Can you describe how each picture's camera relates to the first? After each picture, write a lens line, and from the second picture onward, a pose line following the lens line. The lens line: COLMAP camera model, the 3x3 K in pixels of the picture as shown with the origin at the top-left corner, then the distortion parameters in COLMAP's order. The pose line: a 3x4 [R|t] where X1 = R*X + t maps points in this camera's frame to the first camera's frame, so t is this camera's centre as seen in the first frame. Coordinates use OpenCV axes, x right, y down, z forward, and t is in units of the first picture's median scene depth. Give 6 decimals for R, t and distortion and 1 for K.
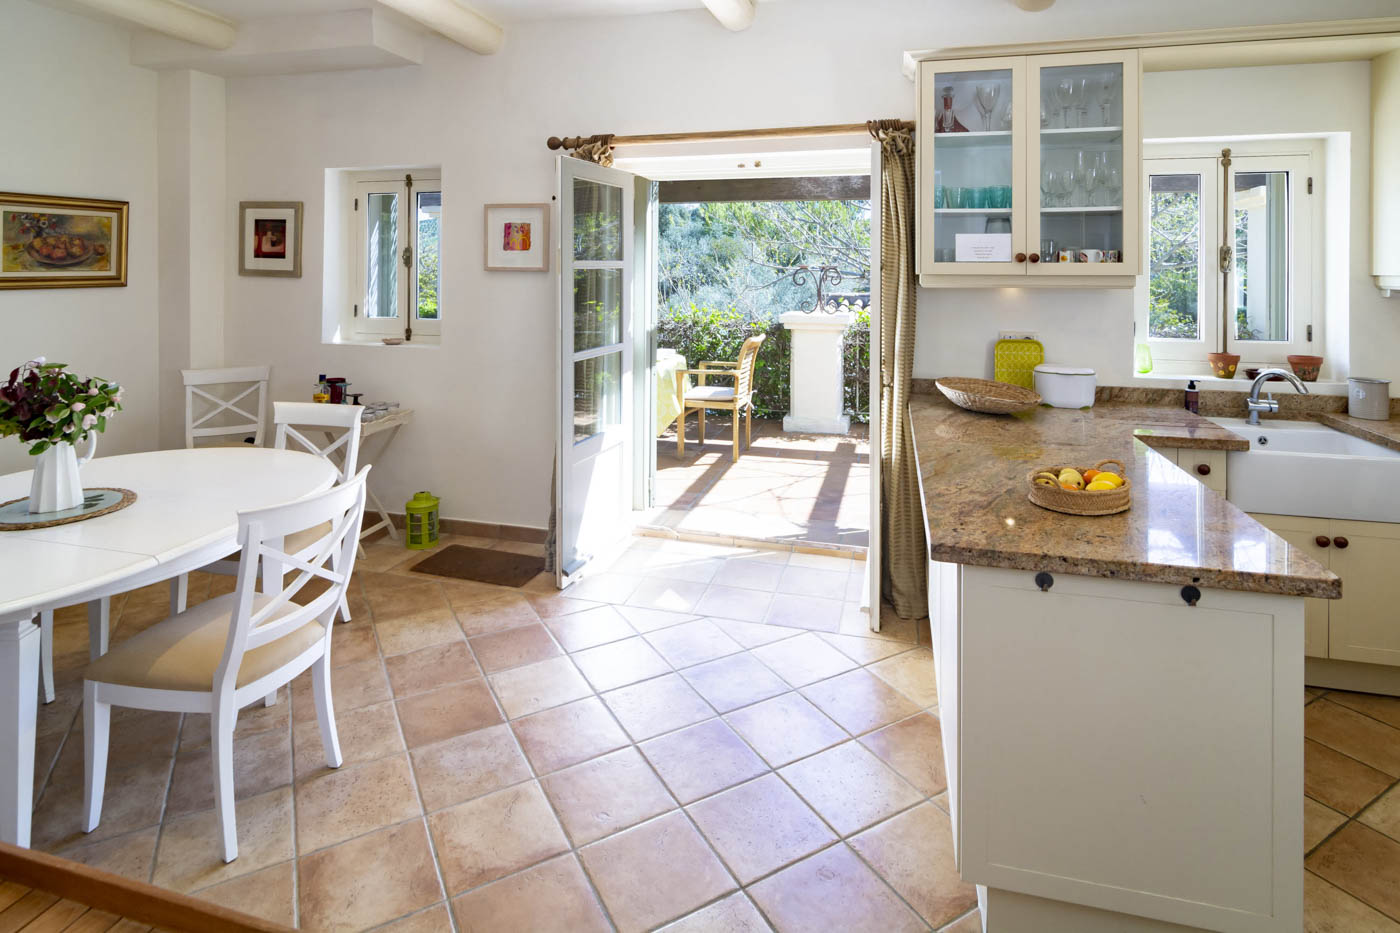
lens RADIAL K [[724.3, 0, 706.2], [0, 724.3, 262.4], [0, 0, 1]] dist [-0.001480, 0.000678]
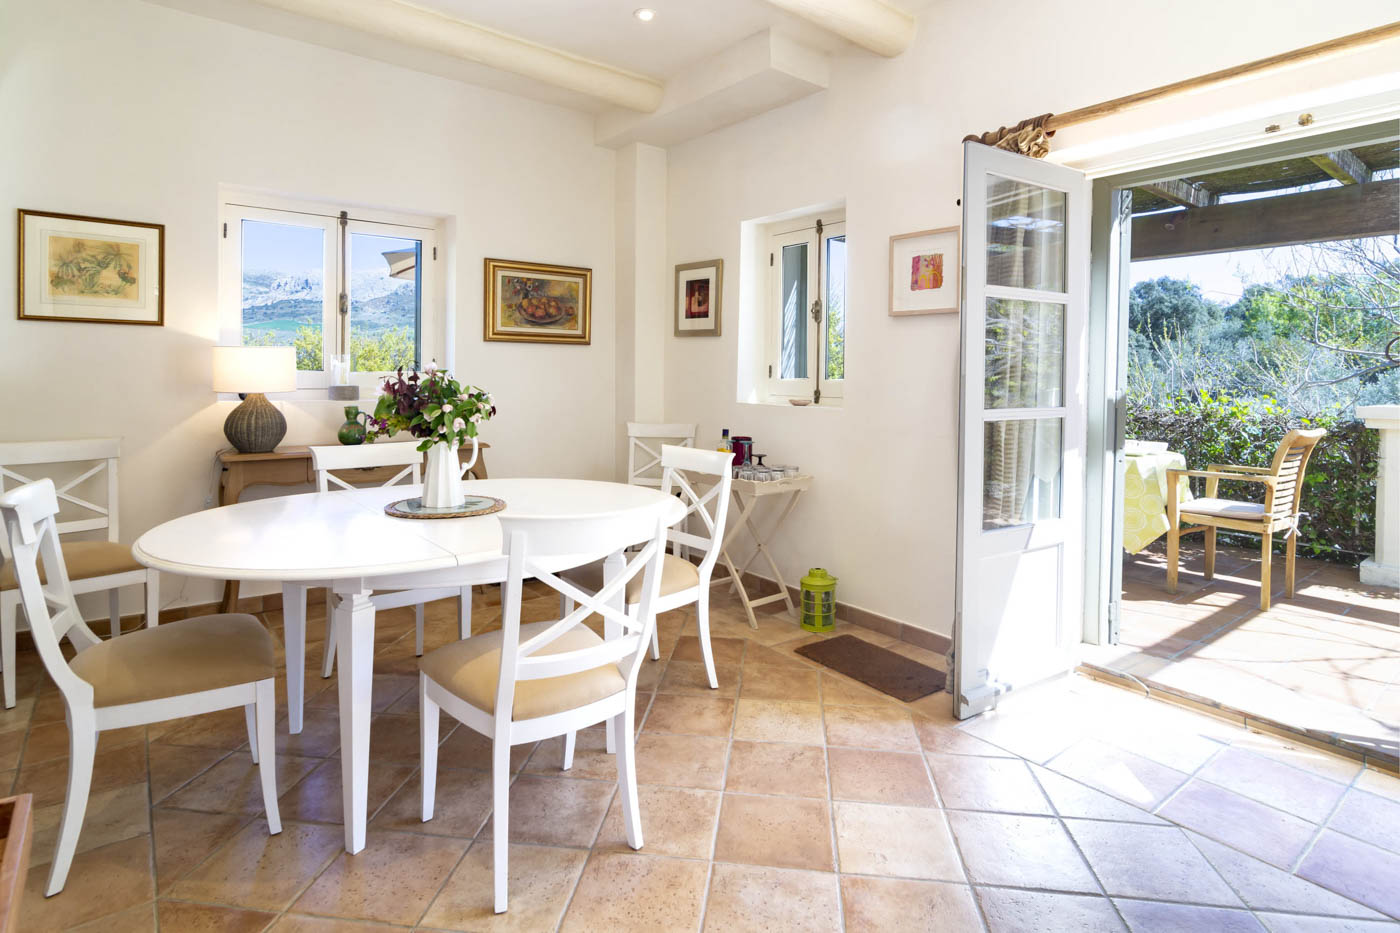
lens RADIAL K [[726.8, 0, 738.8], [0, 726.8, 391.7], [0, 0, 1]] dist [-0.002456, 0.000001]
pose [[0.816605, 0.017040, -0.576945, 0.037348], [-0.008298, 0.999807, 0.017784, 0.086090], [0.577137, -0.009735, 0.816589, 0.220831]]
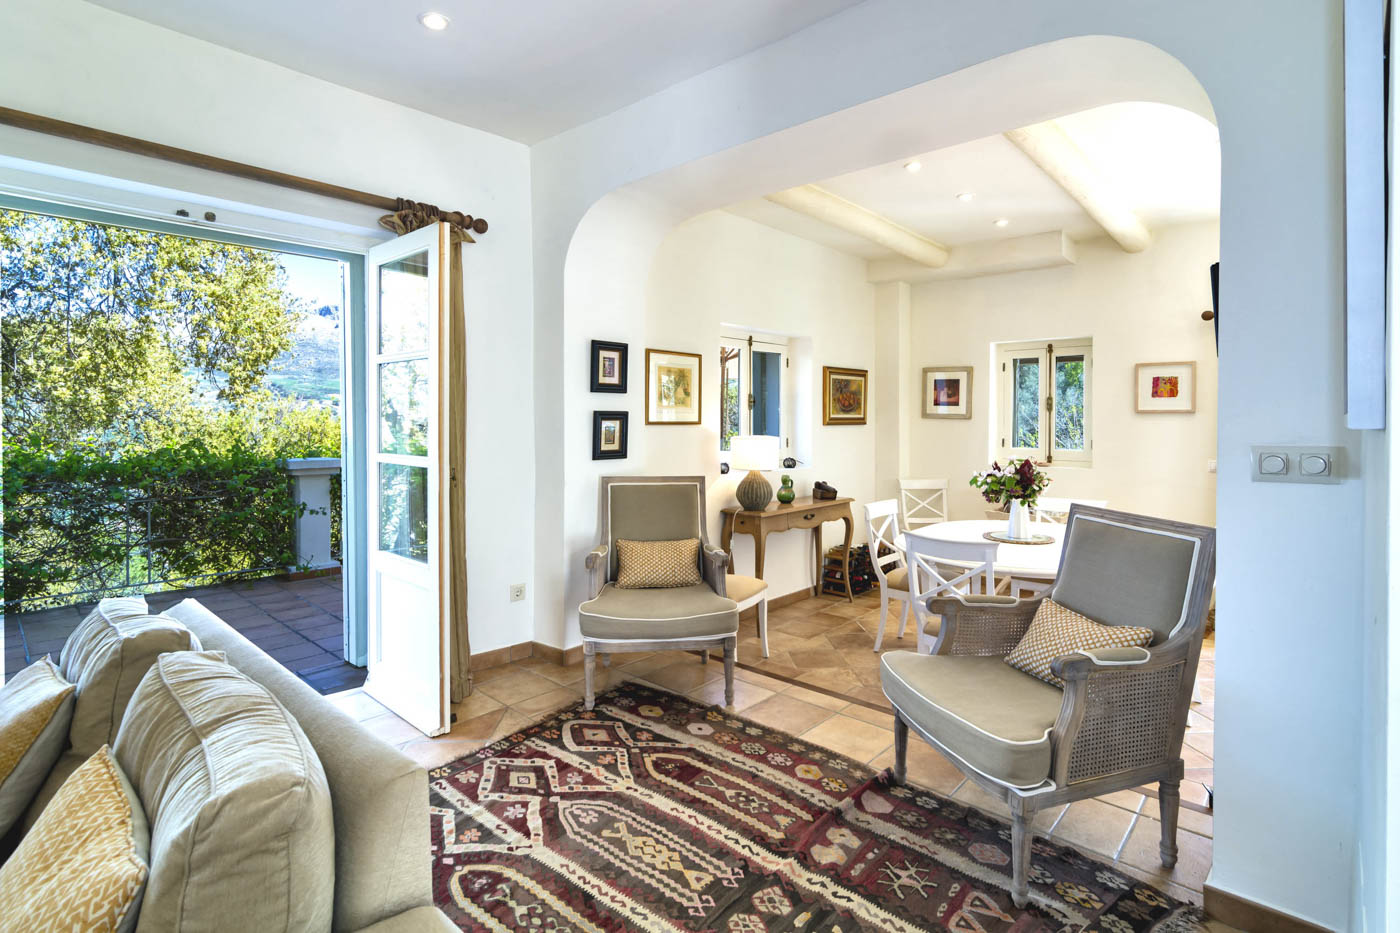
lens RADIAL K [[678.4, 0, 696.8], [0, 678.4, 456.4], [0, 0, 1]] dist [-0.002027, -0.000229]
pose [[0.906884, 0.019753, -0.420916, -0.524930], [0.004111, 0.998438, 0.055714, 0.019623], [0.421360, -0.052257, 0.905387, -0.520144]]
